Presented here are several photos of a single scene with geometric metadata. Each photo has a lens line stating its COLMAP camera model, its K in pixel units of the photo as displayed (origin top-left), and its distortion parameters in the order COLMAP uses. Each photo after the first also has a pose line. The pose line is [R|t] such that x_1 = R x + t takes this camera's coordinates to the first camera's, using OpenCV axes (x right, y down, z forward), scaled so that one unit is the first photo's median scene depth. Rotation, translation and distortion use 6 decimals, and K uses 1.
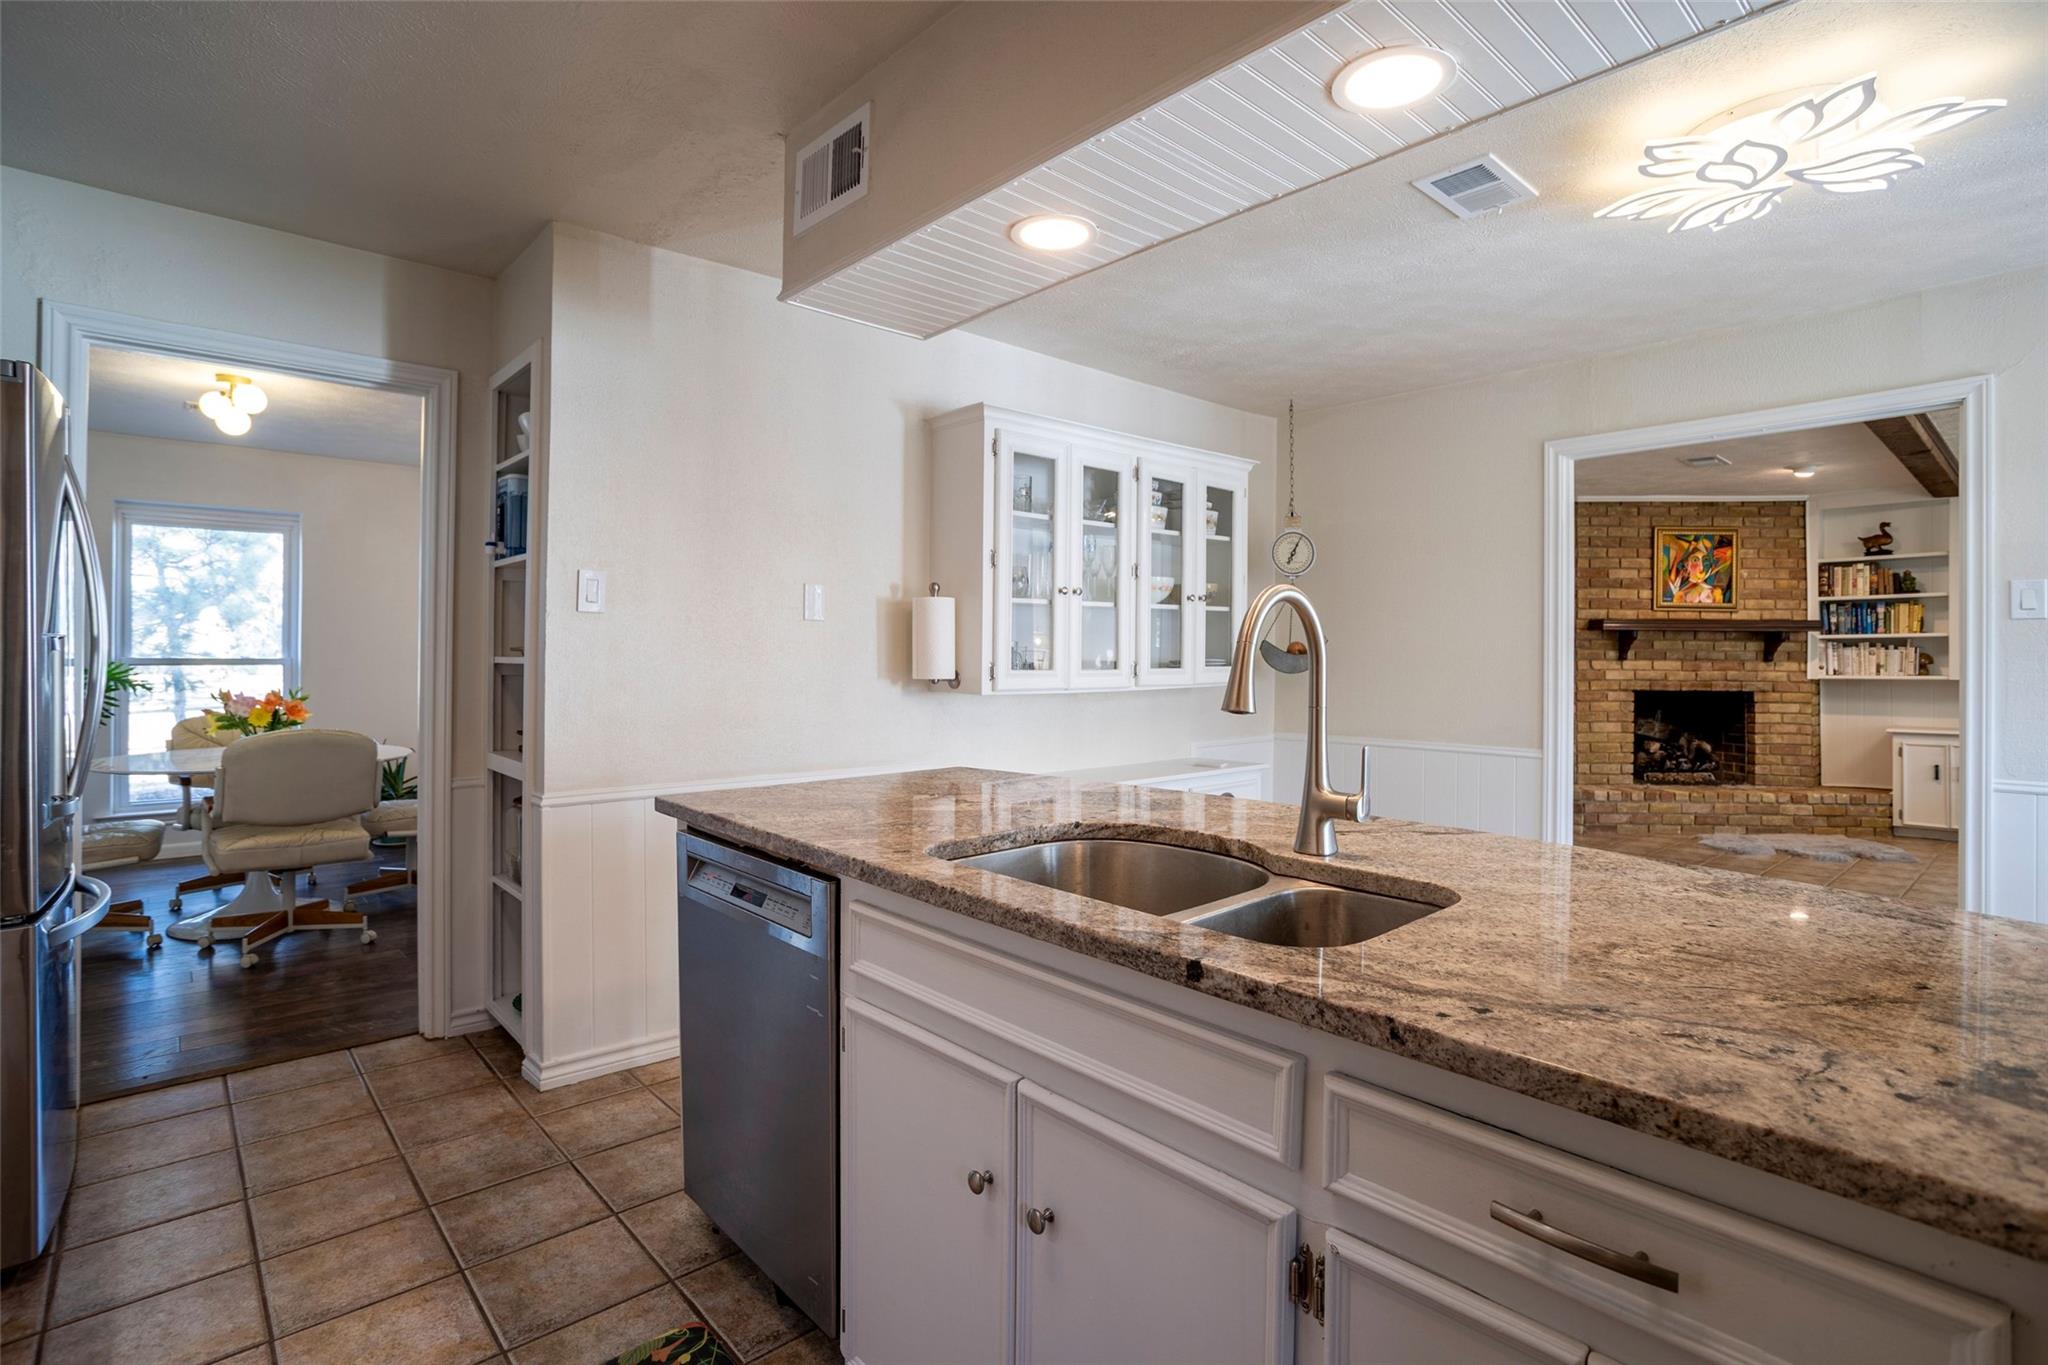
lens RADIAL K [[1008.0, 0, 1030.2], [0, 1008.0, 666.2], [0, 0, 1]] dist [-0.048007, 0.010918]
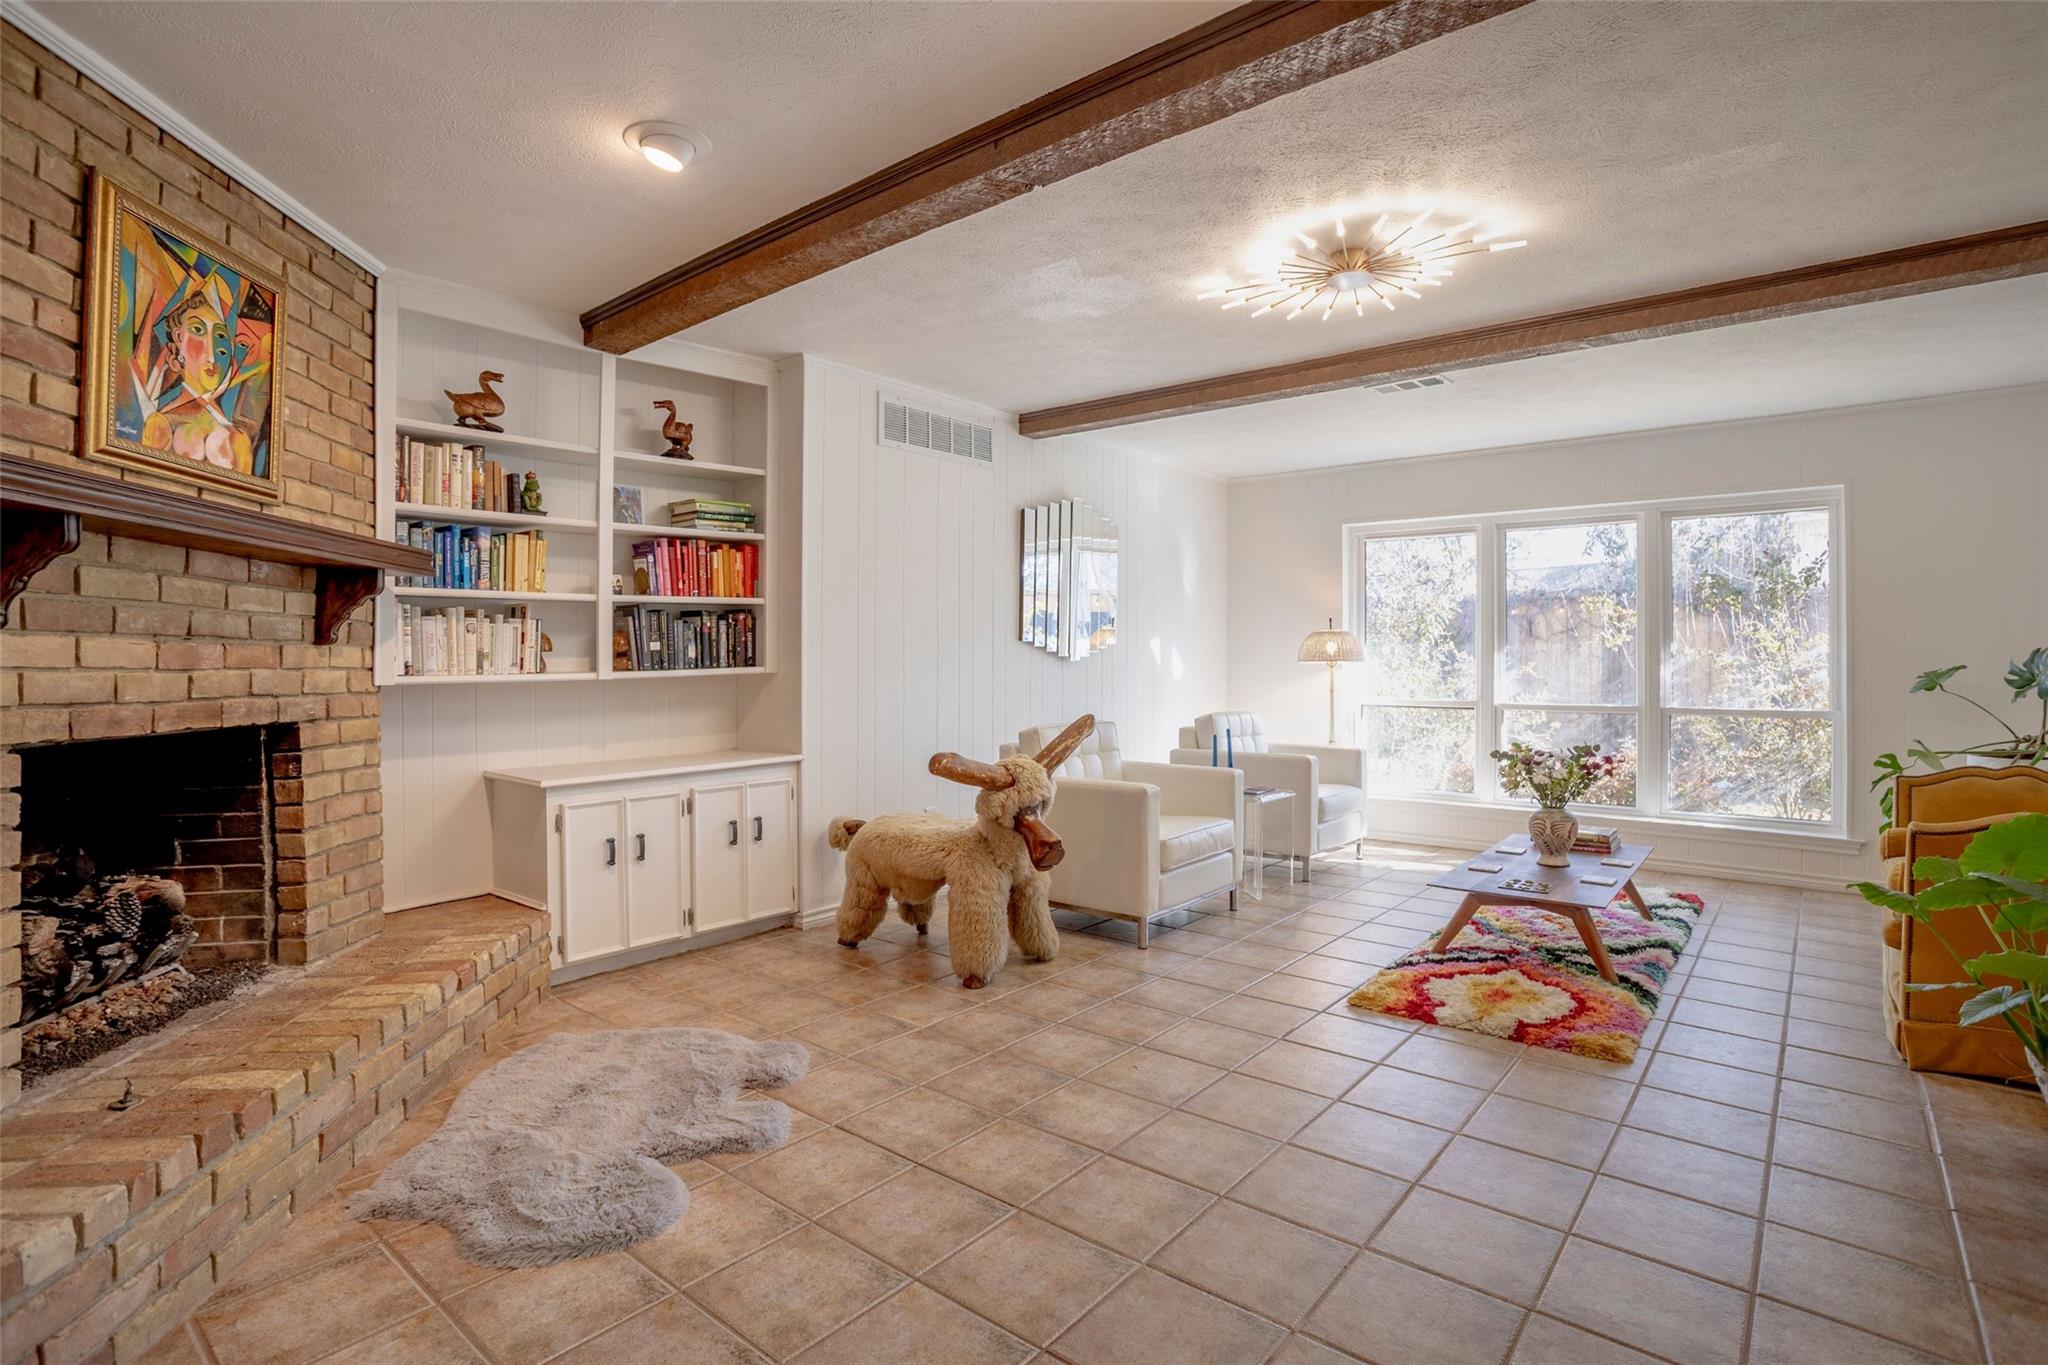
lens RADIAL K [[1008.0, 0, 1021.5], [0, 1008.0, 660.5], [0, 0, 1]] dist [-0.048007, 0.010918]
pose [[-0.153496, -0.004480, 0.988139, 0.315254], [0.005122, 0.999973, 0.005329, 0.001345], [-0.988136, 0.005879, -0.153469, 0.785304]]
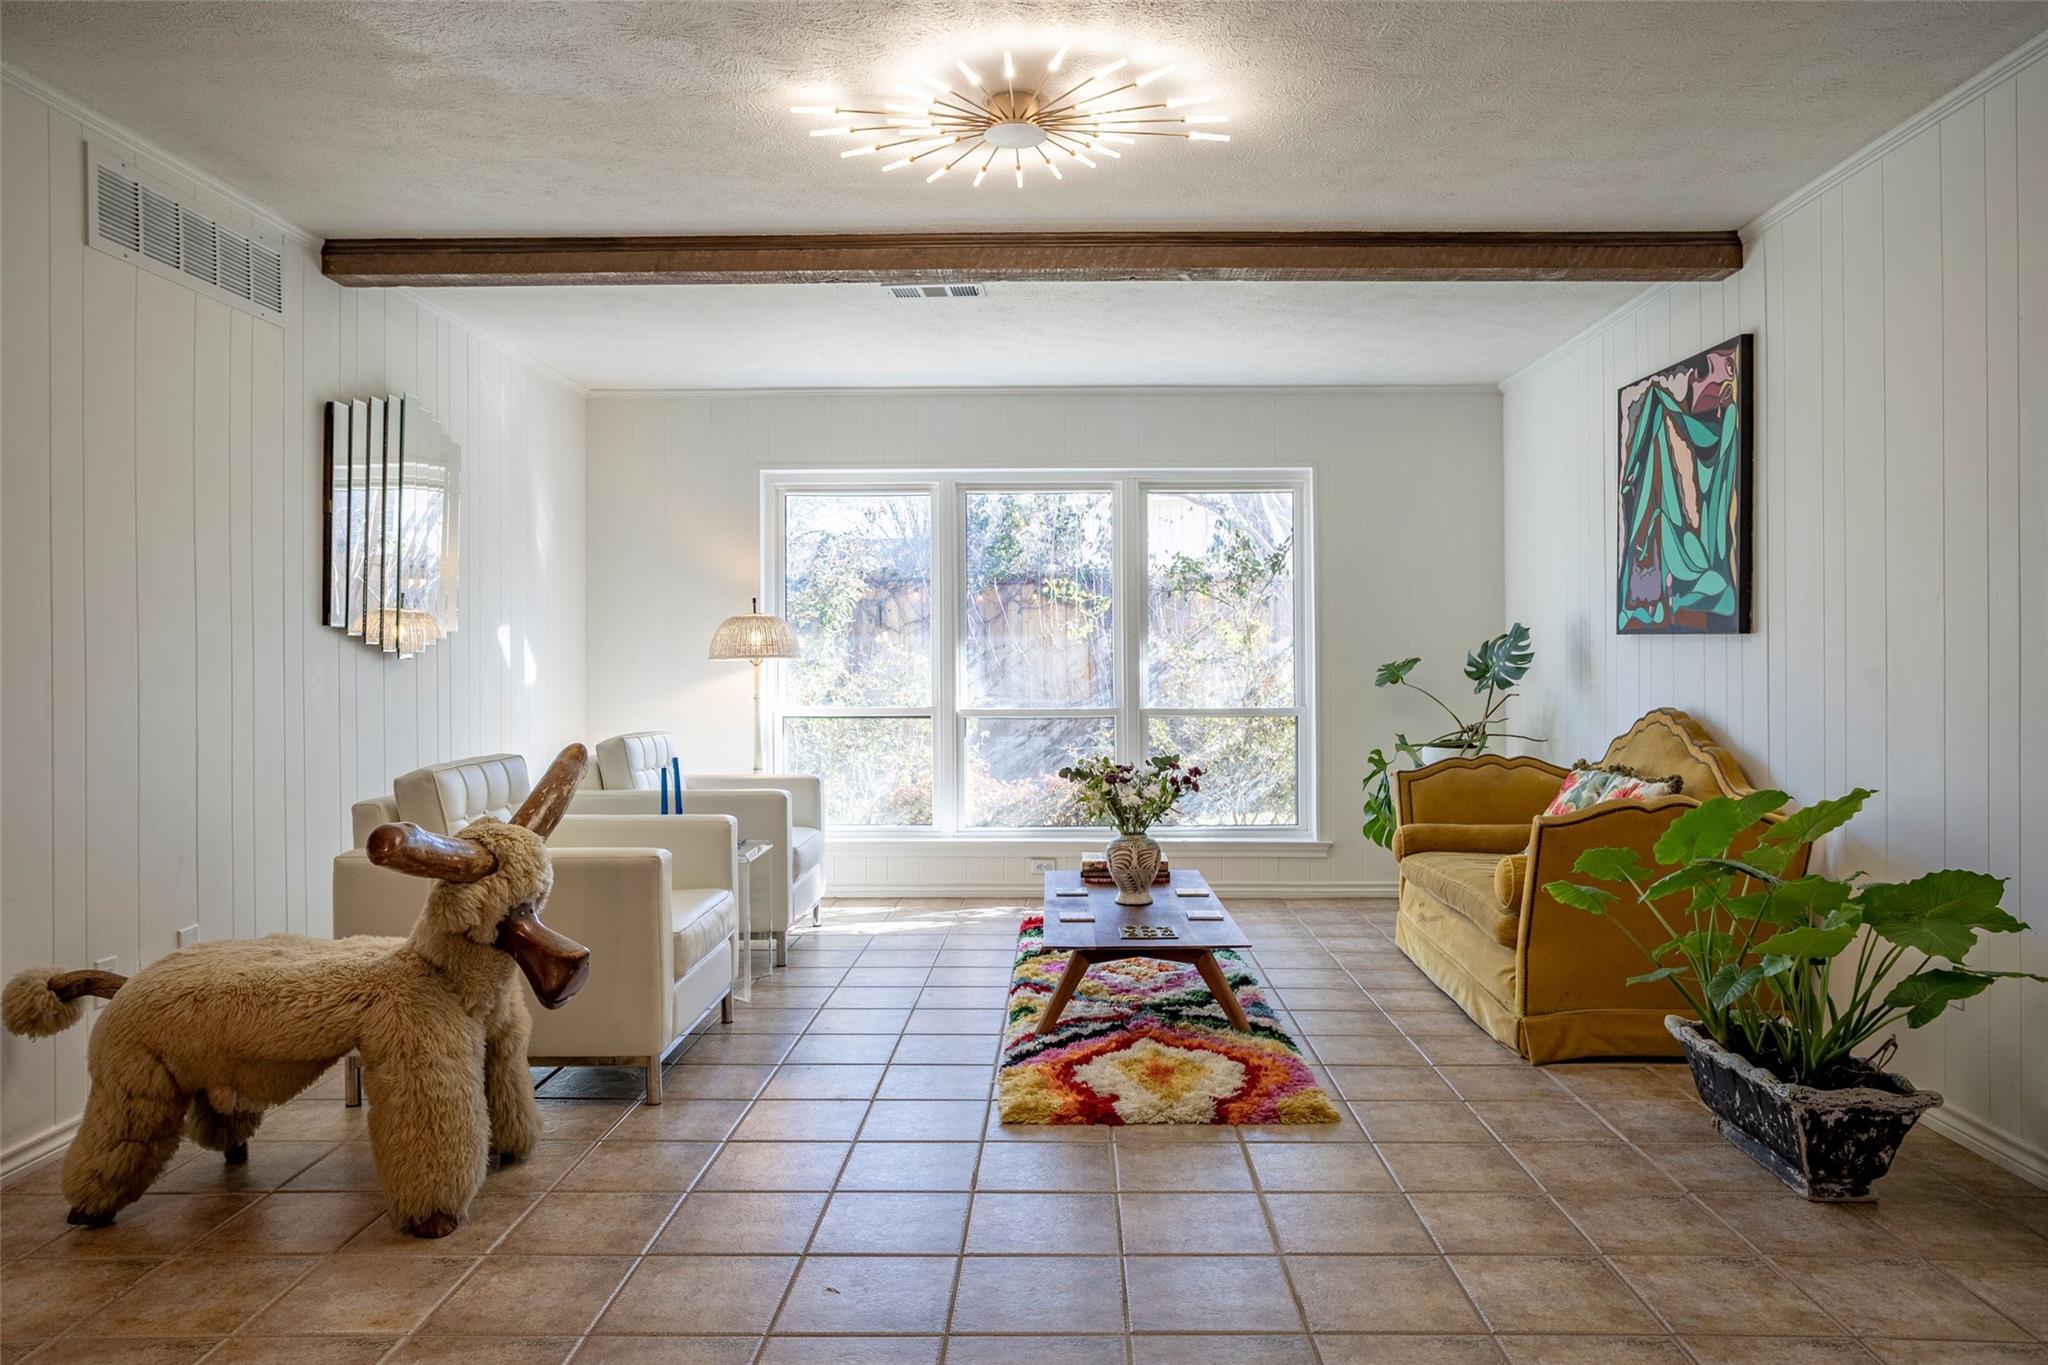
lens RADIAL K [[1360.0, 0, 1049.1], [0, 1360.0, 654.5], [0, 0, 1]] dist [-0.040448, 0.030676]
pose [[-0.738639, 0.001008, 0.674101, 0.422381], [0.006850, 0.999958, 0.006010, 0.002117], [-0.674067, 0.009057, -0.738615, 0.889035]]
